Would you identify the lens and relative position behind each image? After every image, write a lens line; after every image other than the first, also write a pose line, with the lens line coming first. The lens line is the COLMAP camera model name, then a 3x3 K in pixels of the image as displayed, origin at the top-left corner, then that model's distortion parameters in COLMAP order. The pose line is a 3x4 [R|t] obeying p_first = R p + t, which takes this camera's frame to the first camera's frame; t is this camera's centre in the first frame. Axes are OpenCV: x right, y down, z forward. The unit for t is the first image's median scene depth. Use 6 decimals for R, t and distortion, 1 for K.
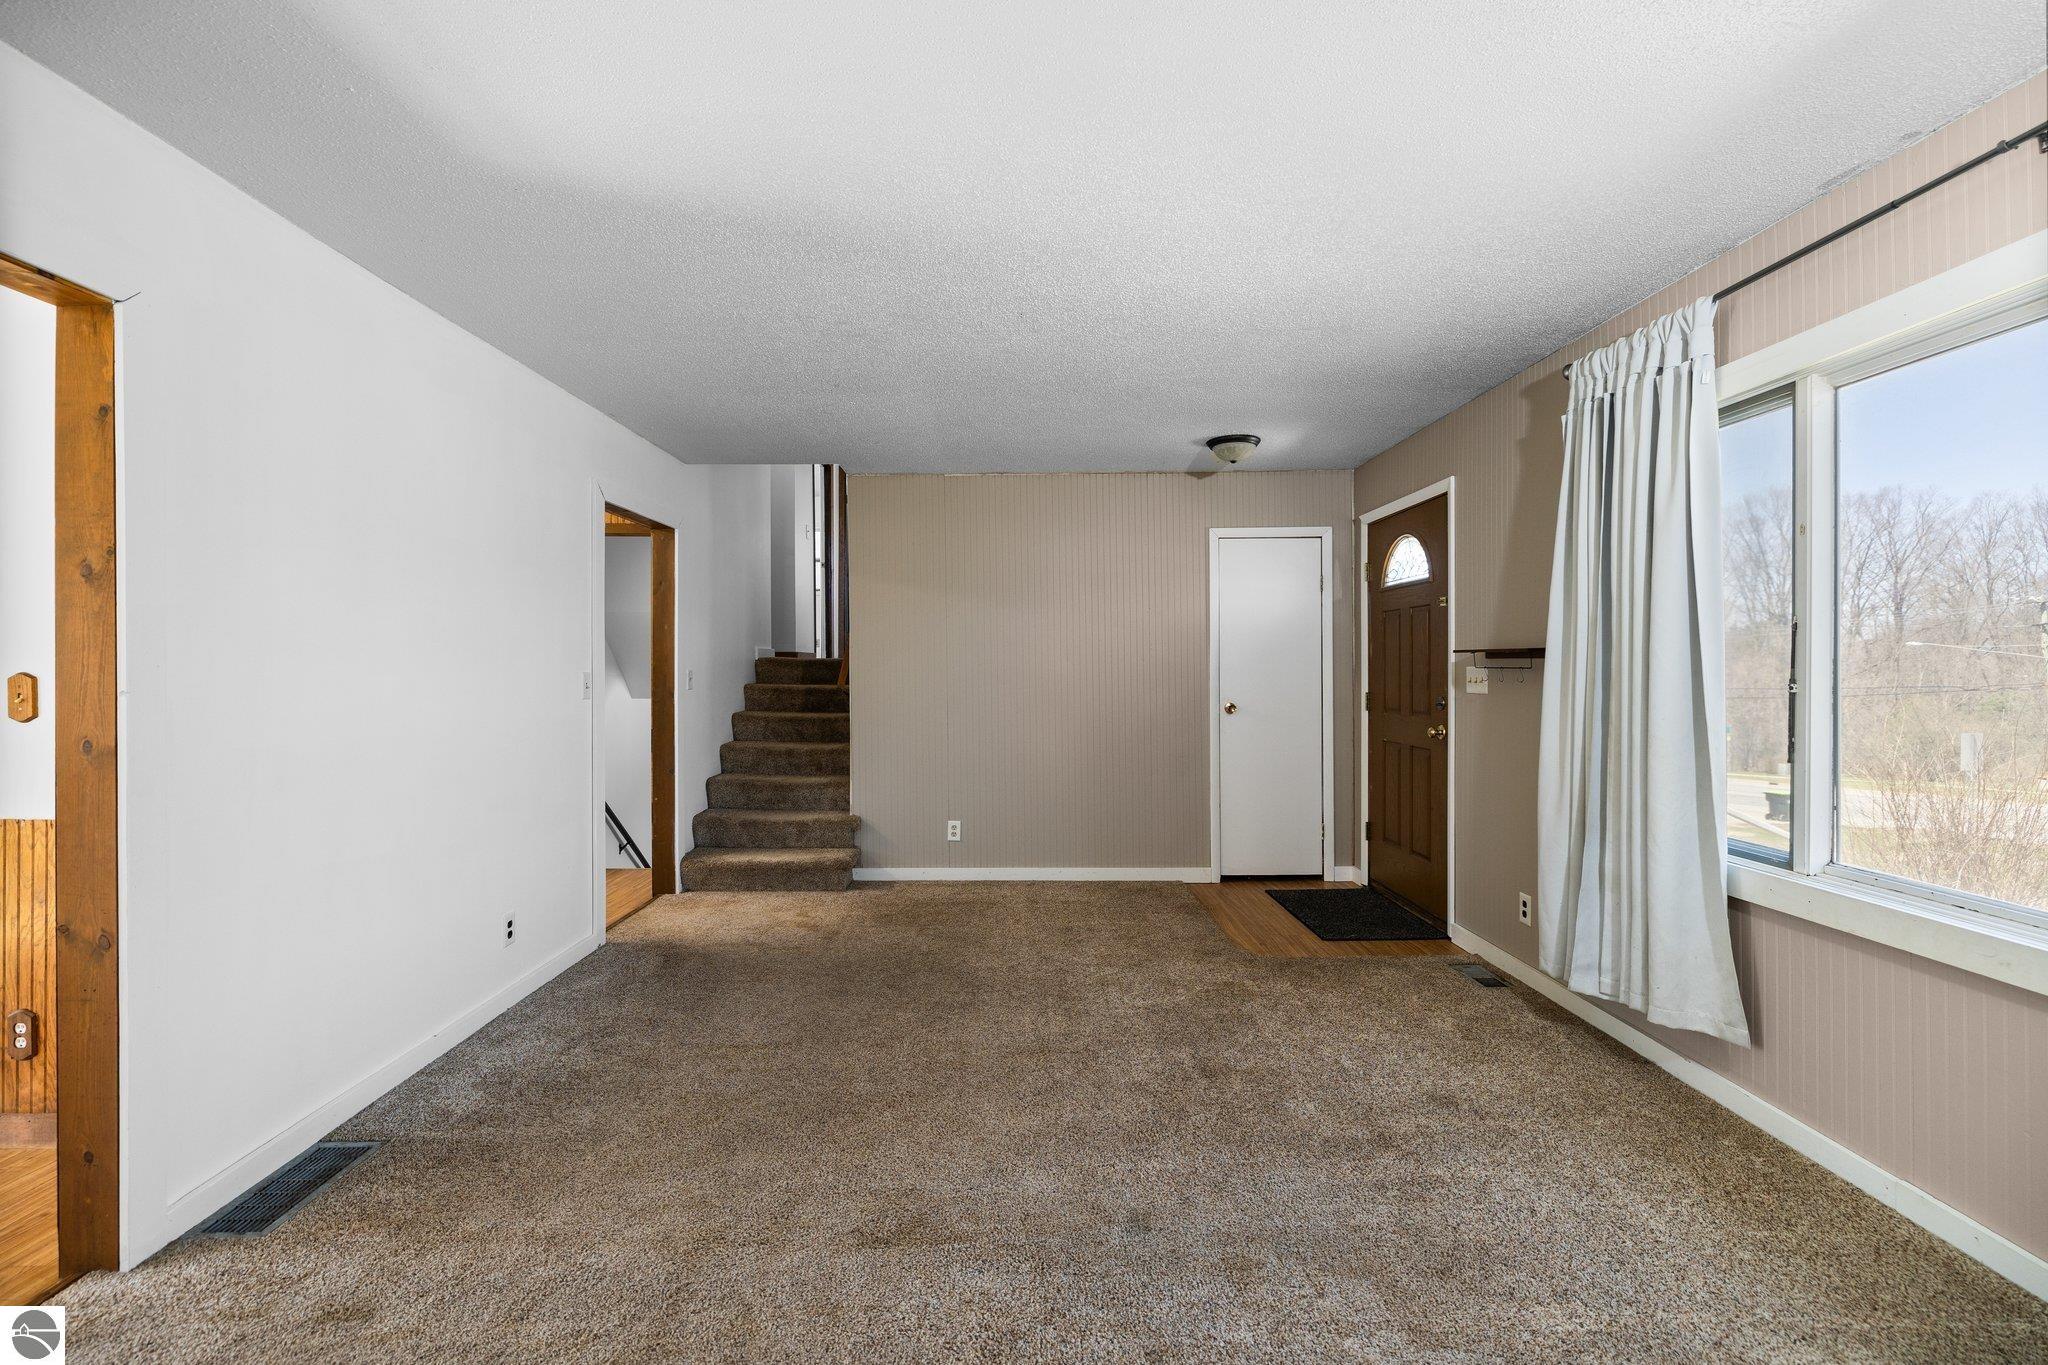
lens RADIAL K [[861.6, 0, 1004.0], [0, 861.6, 668.5], [0, 0, 1]] dist [-0.002464, 0.000267]
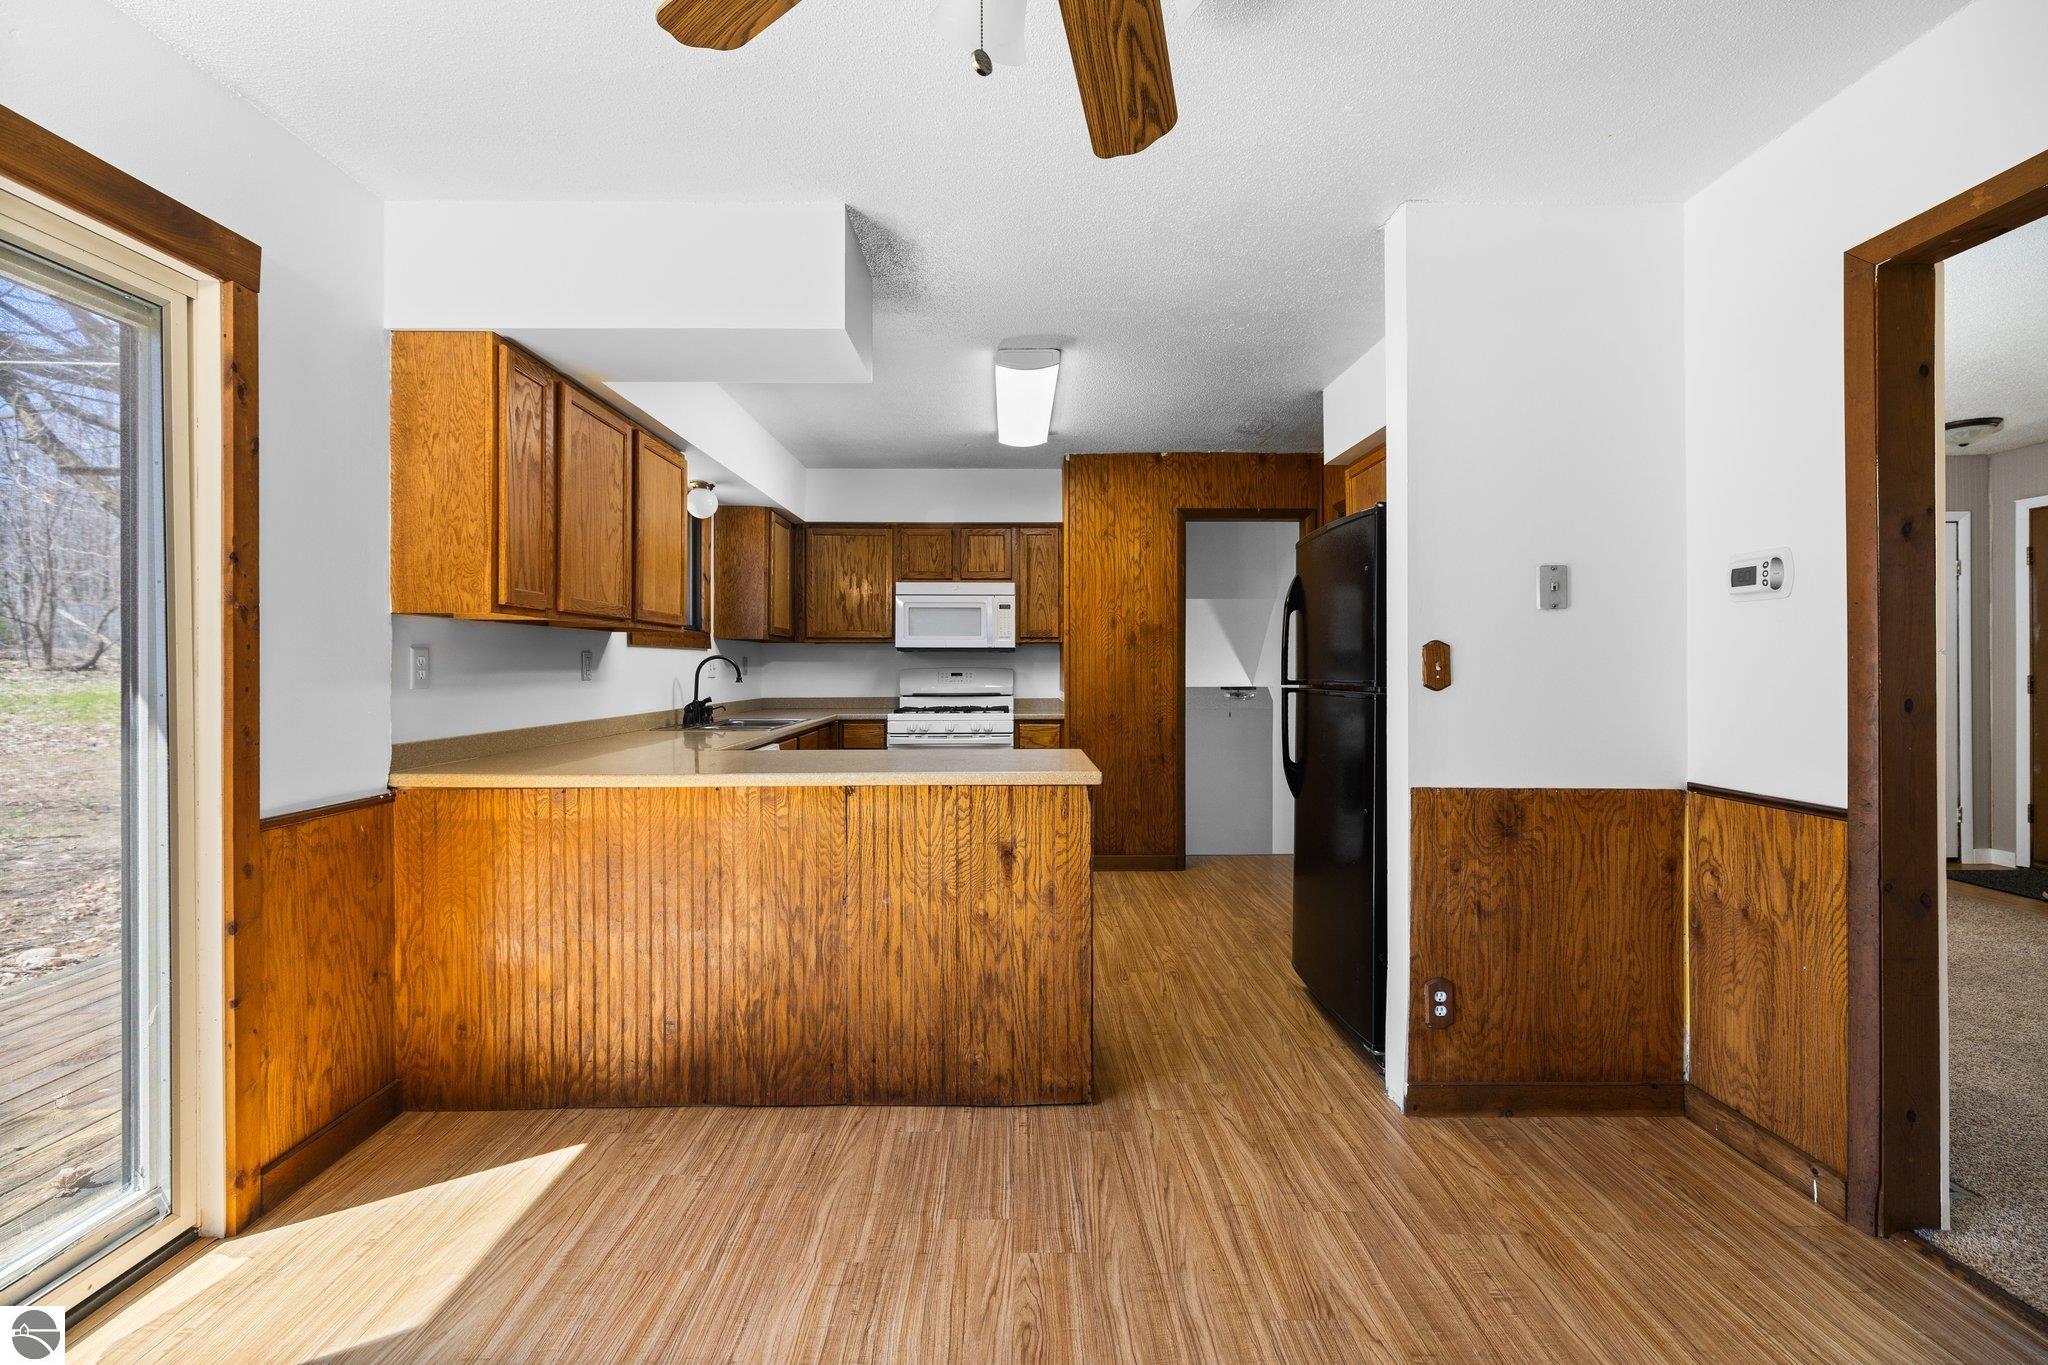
lens RADIAL K [[861.6, 0, 1010.9], [0, 861.6, 664.1], [0, 0, 1]] dist [-0.002464, 0.000267]
pose [[0.999989, -0.001226, 0.004482, -0.903523], [0.001246, 0.999988, -0.004655, 0.020082], [-0.004476, 0.004660, 0.999979, -0.000006]]
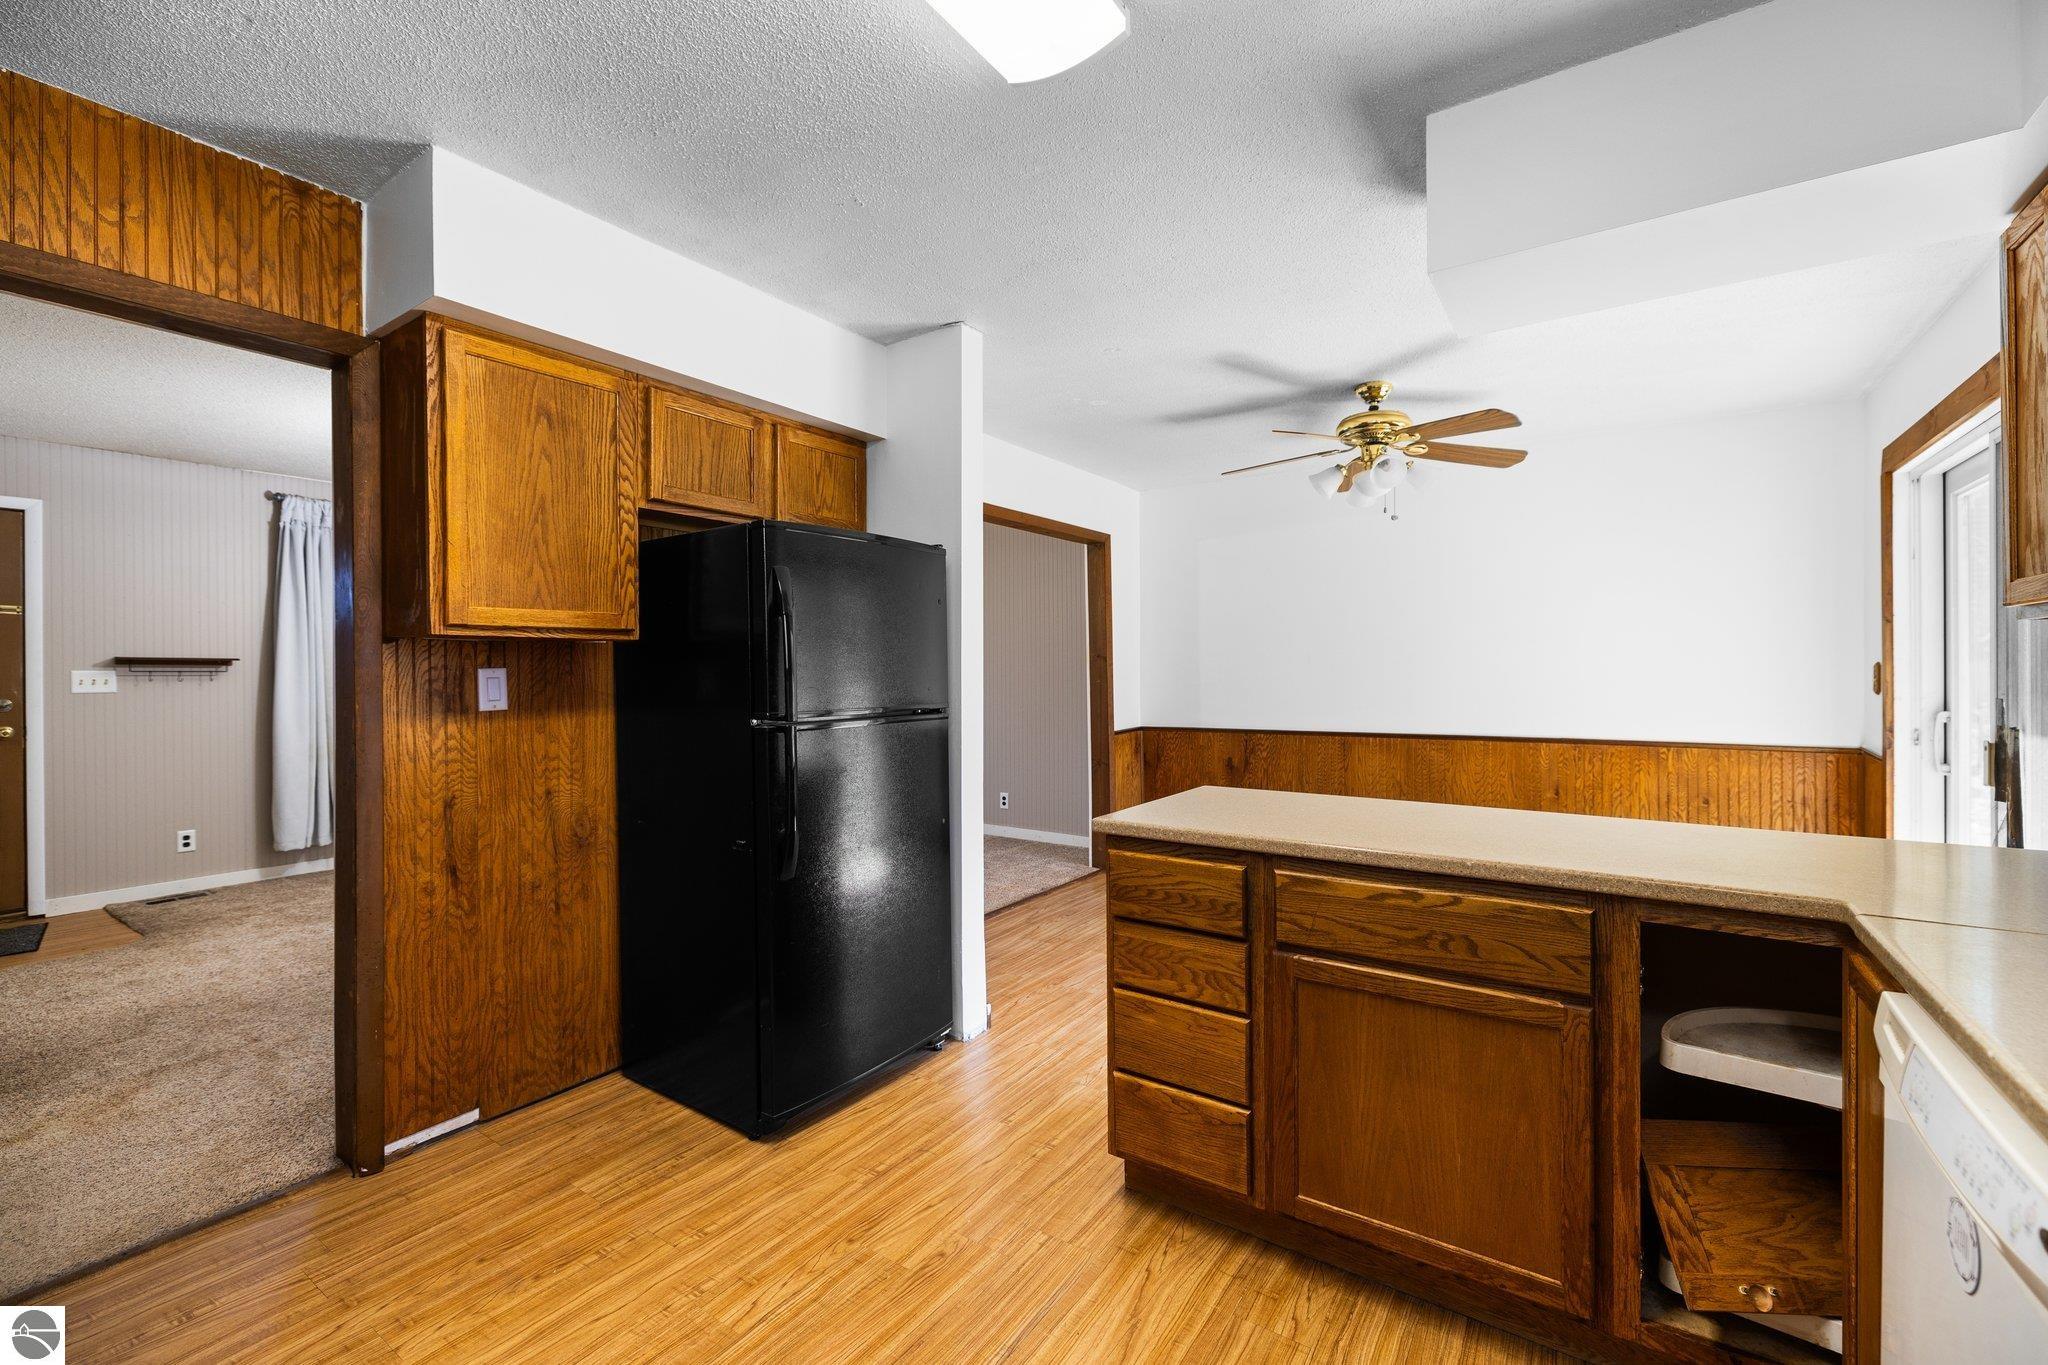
lens RADIAL K [[861.6, 0, 1023.4], [0, 861.6, 668.3], [0, 0, 1]] dist [-0.002464, 0.000267]
pose [[-0.829201, 0.005759, 0.558921, -1.080656], [0.005880, 0.999981, -0.001581, 0.003364], [-0.558920, 0.001976, -0.829219, 1.135299]]
